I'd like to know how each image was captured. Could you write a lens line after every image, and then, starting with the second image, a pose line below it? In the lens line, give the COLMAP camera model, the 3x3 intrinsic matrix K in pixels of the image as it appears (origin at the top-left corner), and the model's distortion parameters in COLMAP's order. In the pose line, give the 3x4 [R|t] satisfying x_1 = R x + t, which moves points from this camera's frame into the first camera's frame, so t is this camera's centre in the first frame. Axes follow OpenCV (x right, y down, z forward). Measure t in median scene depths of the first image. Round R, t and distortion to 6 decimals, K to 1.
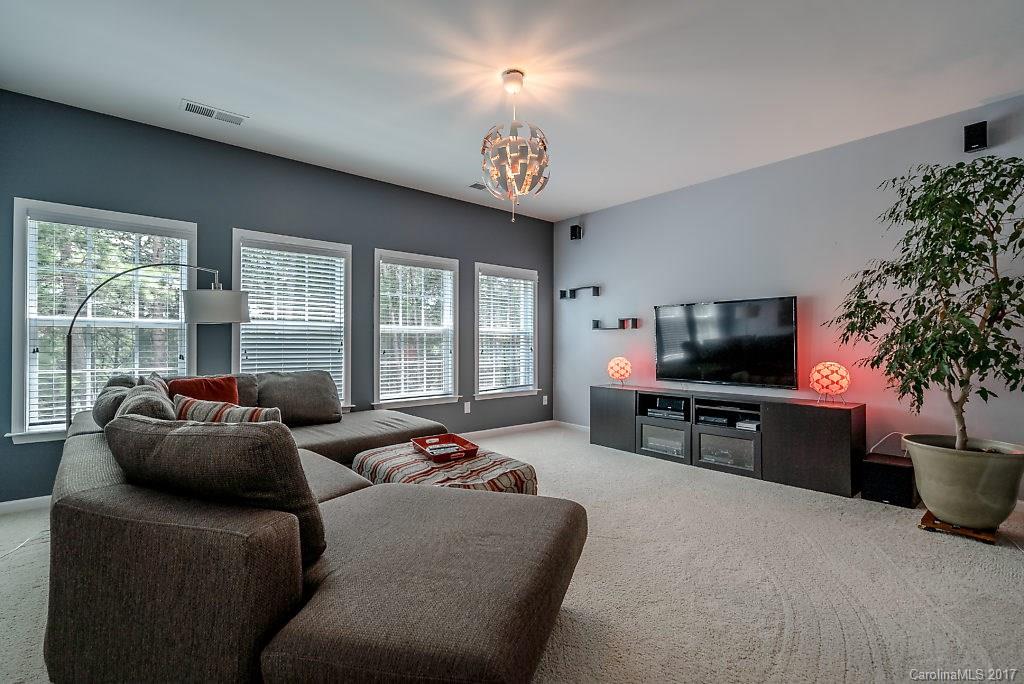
lens RADIAL K [[465.4, 0, 512.0], [0, 465.4, 342.0], [0, 0, 1]] dist [-0.001224, 0.000192]
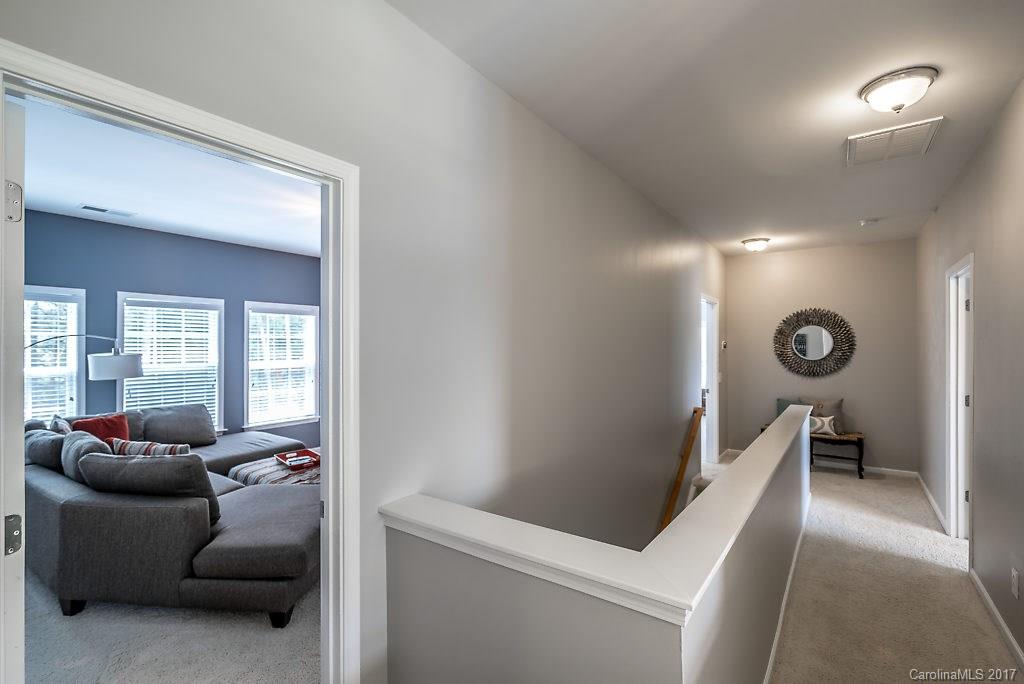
lens RADIAL K [[465.4, 0, 512.0], [0, 465.4, 342.0], [0, 0, 1]] dist [-0.001224, 0.000192]
pose [[0.971128, -0.001247, 0.238556, 0.148785], [0.002091, 0.999992, -0.003286, -0.129890], [-0.238550, 0.003690, 0.971123, -0.550798]]
